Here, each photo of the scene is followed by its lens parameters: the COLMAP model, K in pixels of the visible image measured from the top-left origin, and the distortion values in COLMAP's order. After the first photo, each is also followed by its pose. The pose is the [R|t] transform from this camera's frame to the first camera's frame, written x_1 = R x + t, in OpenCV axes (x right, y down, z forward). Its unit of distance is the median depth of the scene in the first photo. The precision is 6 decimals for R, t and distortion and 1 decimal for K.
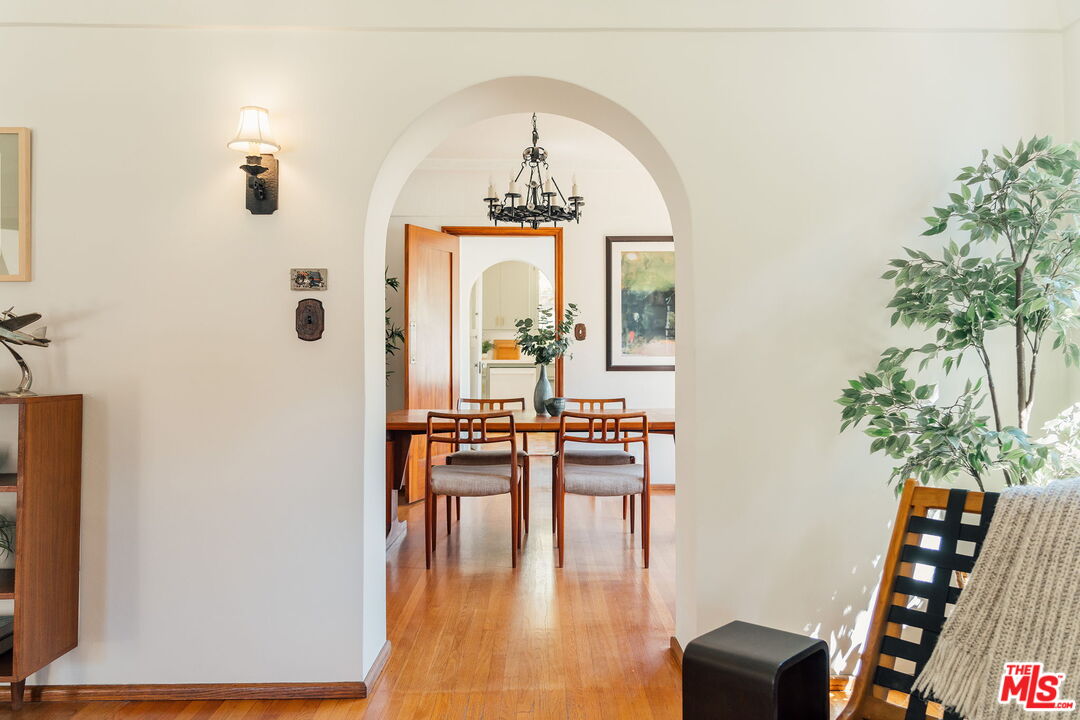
lens RADIAL K [[840.1, 0, 545.7], [0, 840.1, 356.0], [0, 0, 1]] dist [-0.043755, -0.003421]
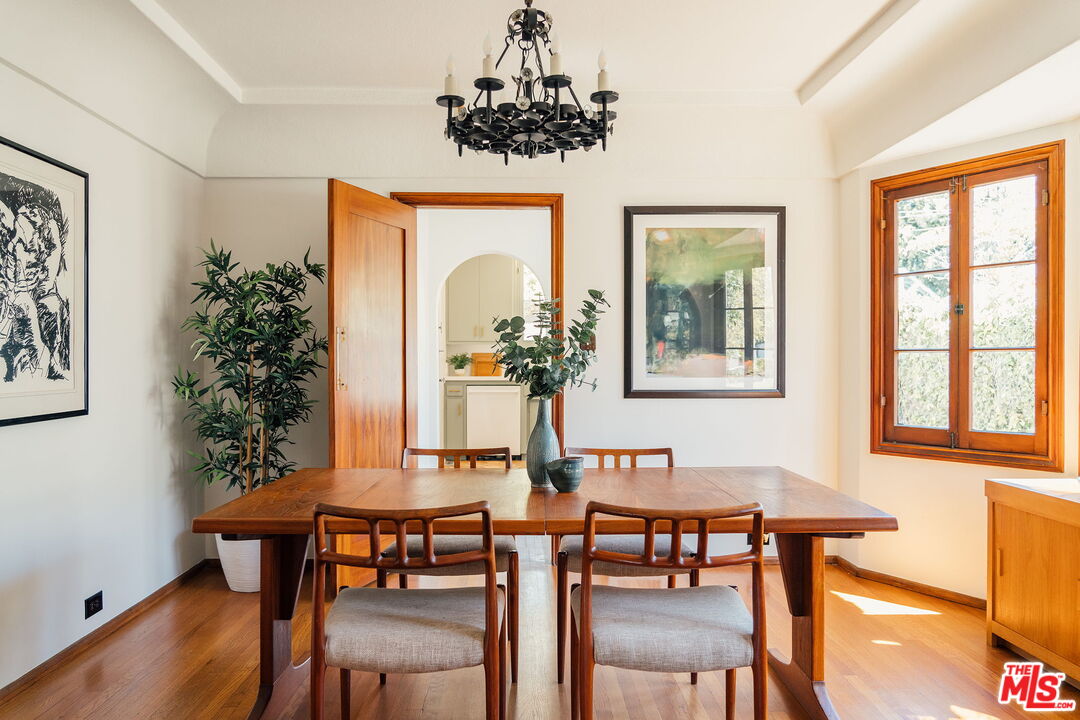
lens RADIAL K [[697.3, 0, 534.5], [0, 697.3, 365.9], [0, 0, 1]] dist [-0.071165, 0.057571]
pose [[0.999855, -0.000256, 0.016999, -0.016459], [0.000245, 1.000000, 0.000645, -0.011861], [-0.016999, -0.000640, 0.999855, 0.518082]]
